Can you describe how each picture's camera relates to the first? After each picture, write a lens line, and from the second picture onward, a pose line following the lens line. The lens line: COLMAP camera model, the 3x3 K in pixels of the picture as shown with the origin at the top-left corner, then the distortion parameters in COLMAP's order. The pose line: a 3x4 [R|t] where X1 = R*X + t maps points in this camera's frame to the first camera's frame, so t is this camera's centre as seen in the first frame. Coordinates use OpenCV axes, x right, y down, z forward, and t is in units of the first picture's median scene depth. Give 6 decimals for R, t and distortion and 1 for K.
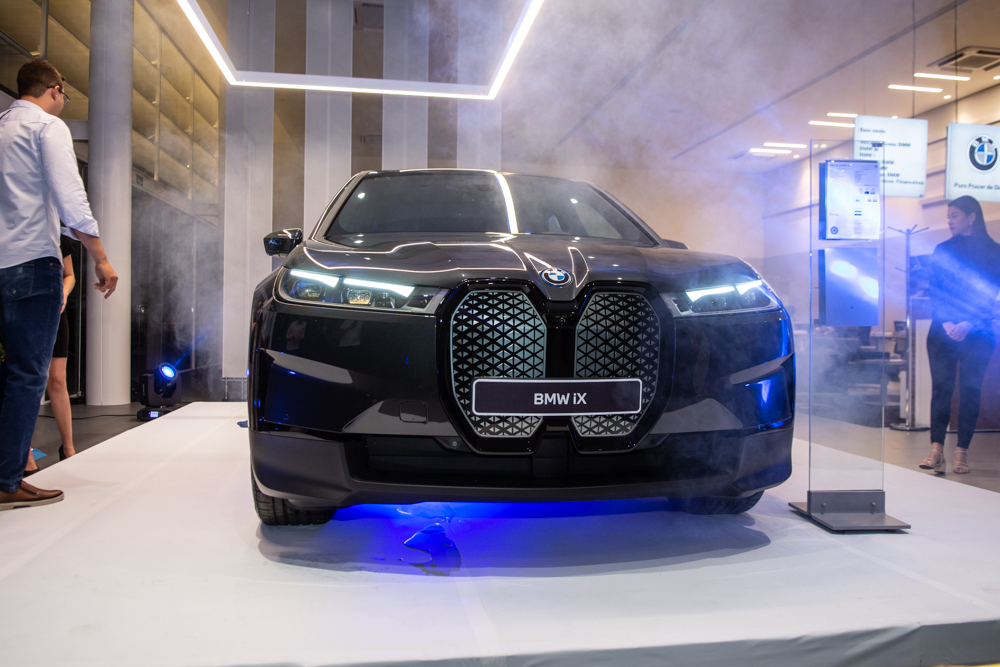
lens RADIAL K [[824.8, 0, 503.9], [0, 824.8, 313.7], [0, 0, 1]] dist [-0.007657, -0.014092]
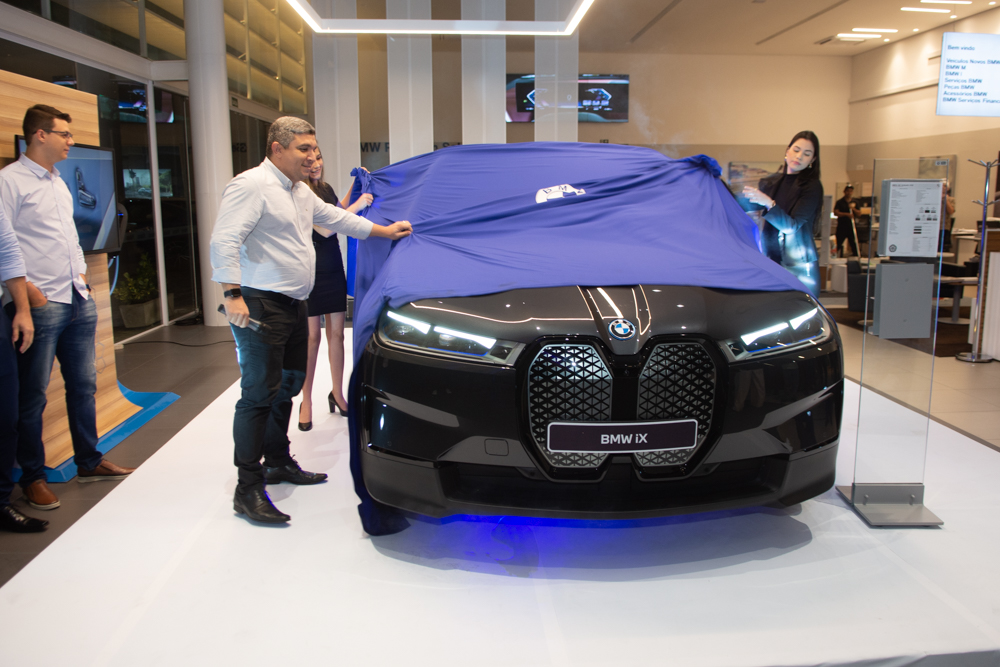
lens RADIAL K [[799.2, 0, 502.3], [0, 799.2, 318.6], [0, 0, 1]] dist [-0.002901, -0.048330]
pose [[0.994970, 0.002172, -0.100152, 0.010553], [0.014369, 0.986333, 0.164137, -0.240969], [0.099140, -0.164750, 0.981340, -0.077925]]
